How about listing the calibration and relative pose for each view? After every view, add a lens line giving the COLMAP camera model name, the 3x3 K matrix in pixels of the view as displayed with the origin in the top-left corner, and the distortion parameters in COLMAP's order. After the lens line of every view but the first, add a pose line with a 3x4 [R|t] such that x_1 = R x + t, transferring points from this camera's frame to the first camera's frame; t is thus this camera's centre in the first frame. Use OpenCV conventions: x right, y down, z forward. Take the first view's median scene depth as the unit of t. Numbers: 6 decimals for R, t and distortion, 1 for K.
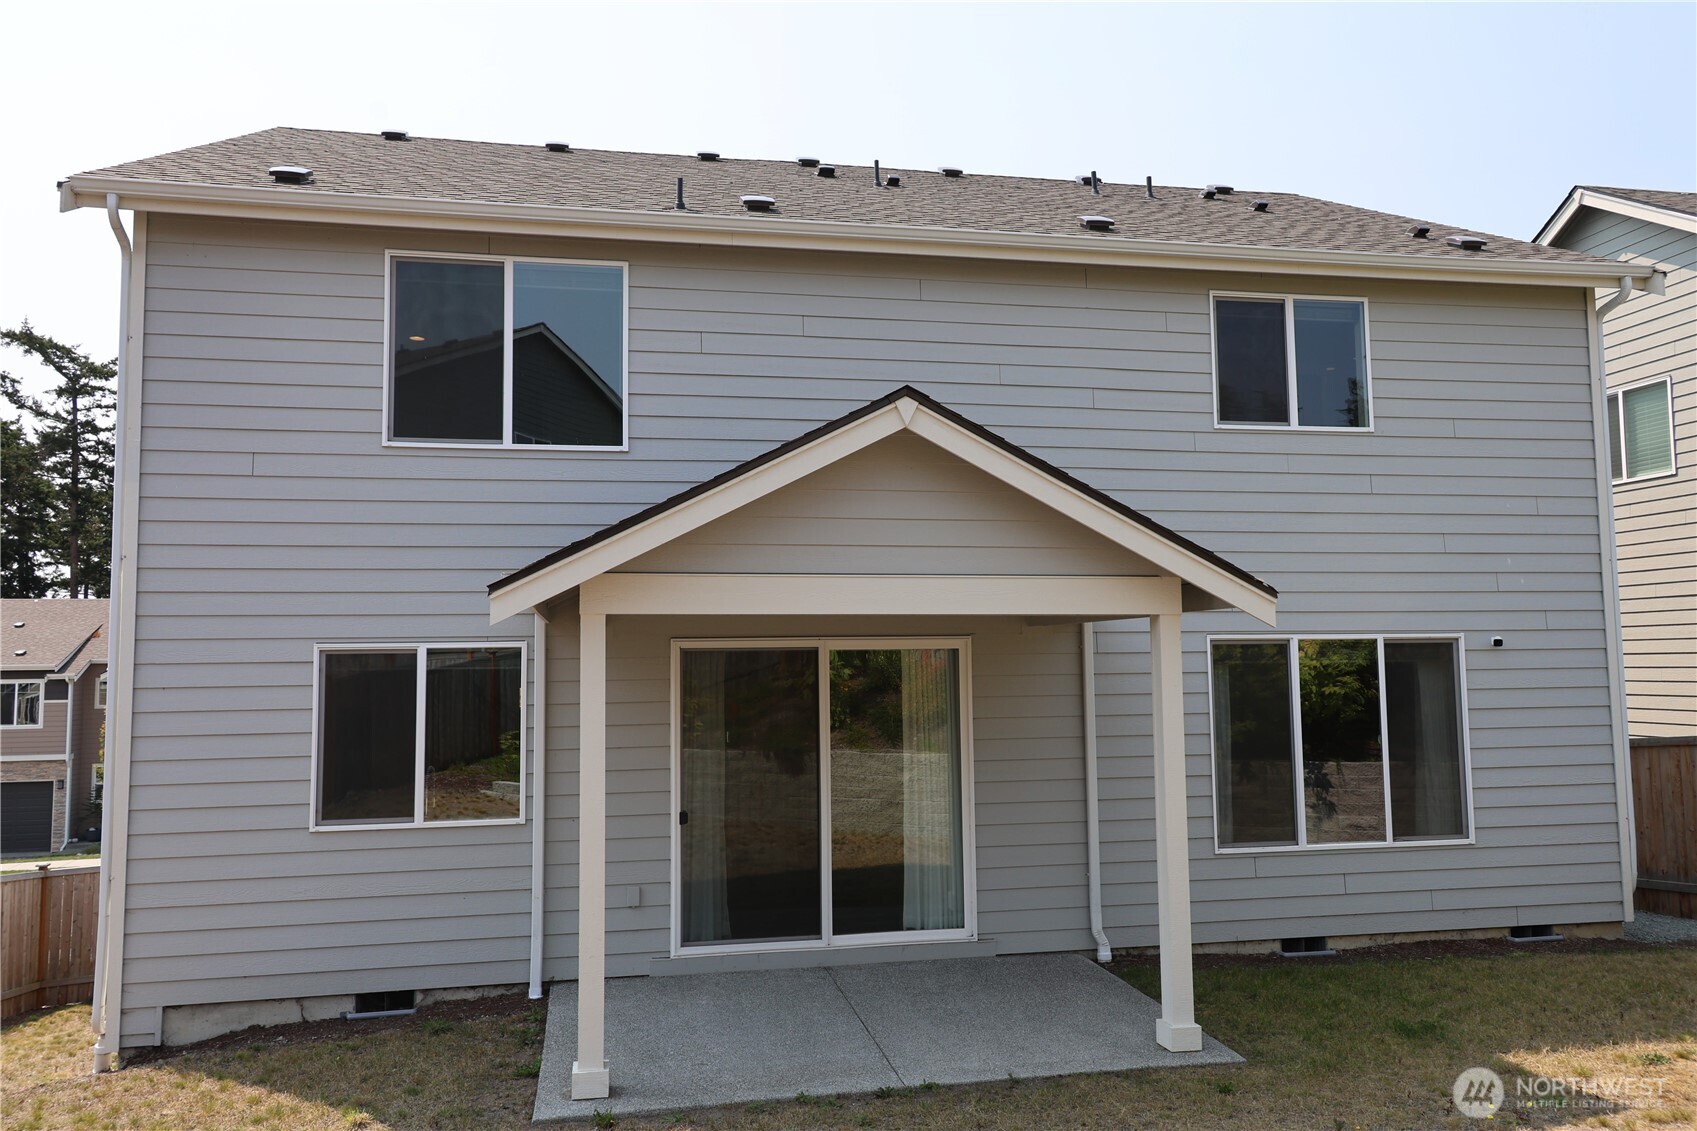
lens RADIAL K [[1246.2, 0, 849.9], [0, 1246.2, 564.7], [0, 0, 1]] dist [0.014841, 0.003349]
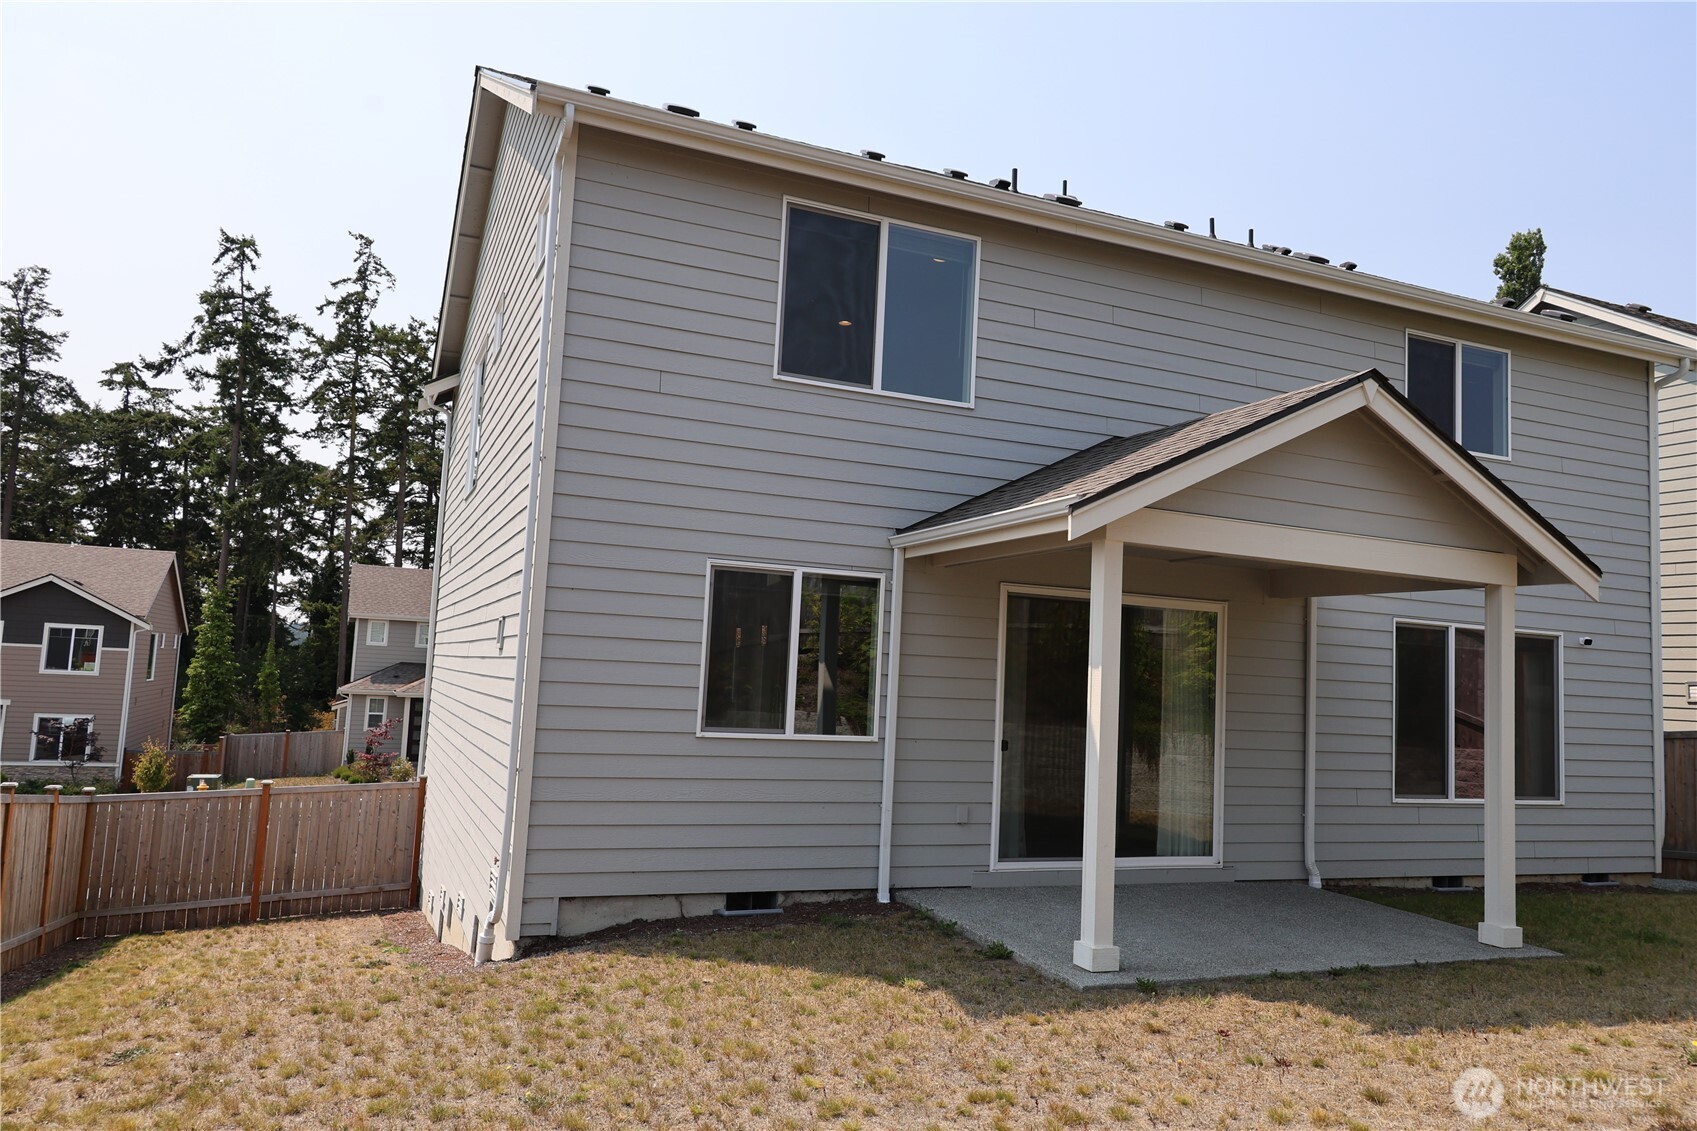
lens RADIAL K [[1178.0, 0, 848.5], [0, 1178.0, 568.5], [0, 0, 1]] dist [0.010612, 0.001726]
pose [[0.977233, 0.079161, 0.196849, -0.490932], [-0.077385, 0.996861, -0.016709, 0.076397], [-0.197553, 0.001095, 0.980292, 0.007858]]
